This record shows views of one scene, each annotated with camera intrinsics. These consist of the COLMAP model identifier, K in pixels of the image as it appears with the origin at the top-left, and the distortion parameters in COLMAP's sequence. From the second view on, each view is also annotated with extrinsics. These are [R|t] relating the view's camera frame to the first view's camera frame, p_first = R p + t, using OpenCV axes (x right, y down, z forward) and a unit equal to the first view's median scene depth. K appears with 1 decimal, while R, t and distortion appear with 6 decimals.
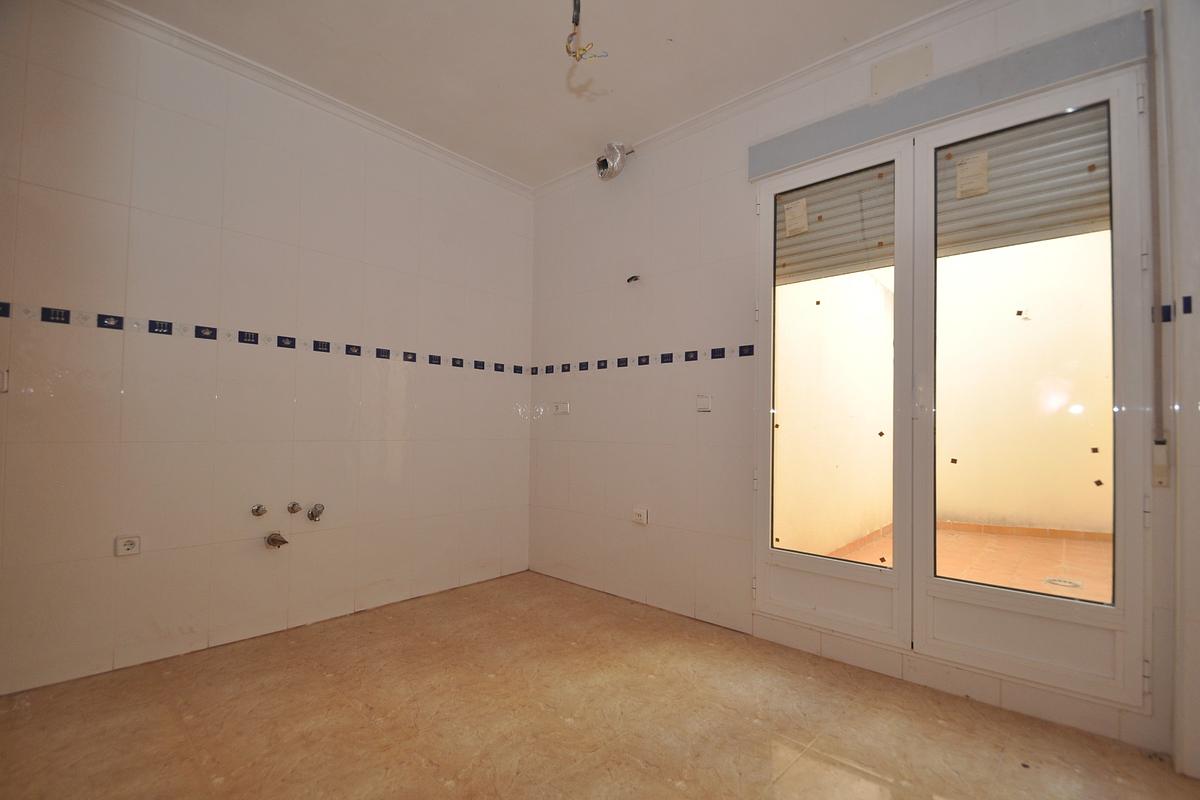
lens RADIAL K [[536.3, 0, 600.0], [0, 536.3, 400.0], [0, 0, 1]] dist [0.001571, 0.000079]
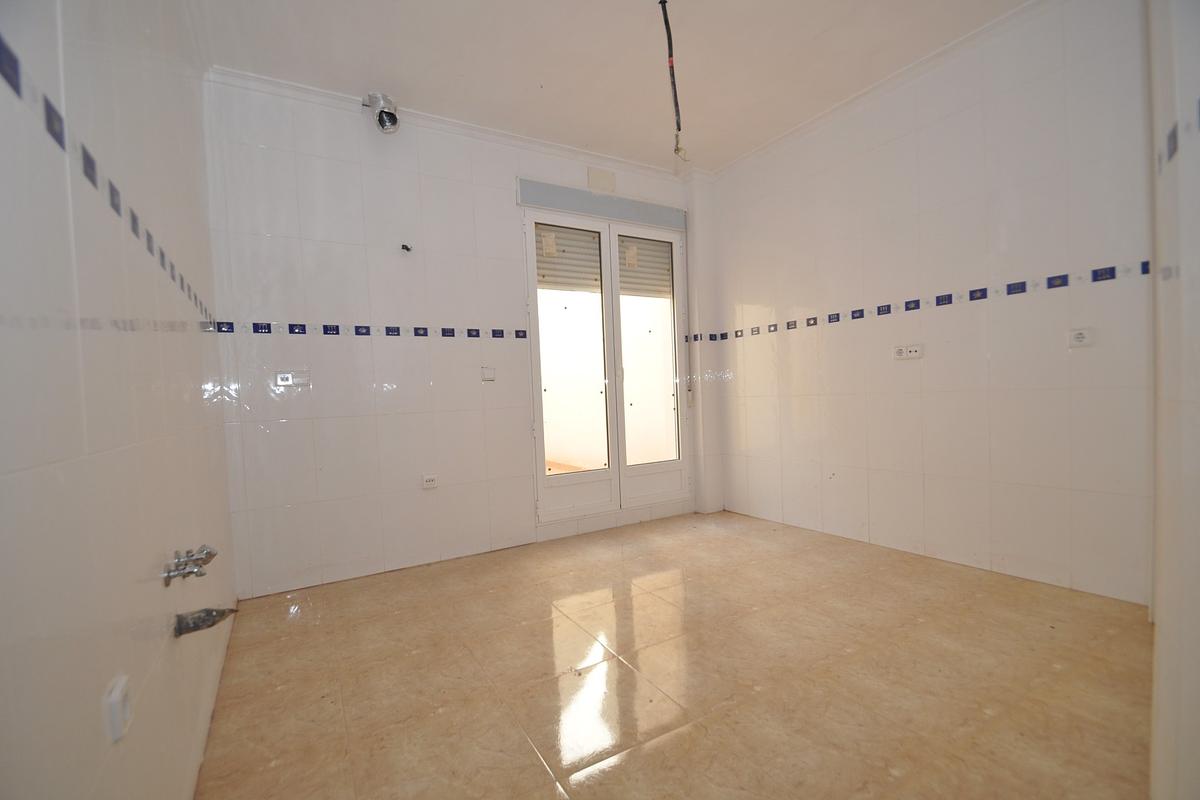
lens RADIAL K [[536.3, 0, 600.0], [0, 536.3, 400.0], [0, 0, 1]] dist [0.001571, 0.000079]
pose [[0.286812, -0.043381, 0.957004, -0.989276], [-0.002961, 0.998929, 0.046169, 0.008375], [-0.957982, -0.016076, 0.286377, 0.458331]]
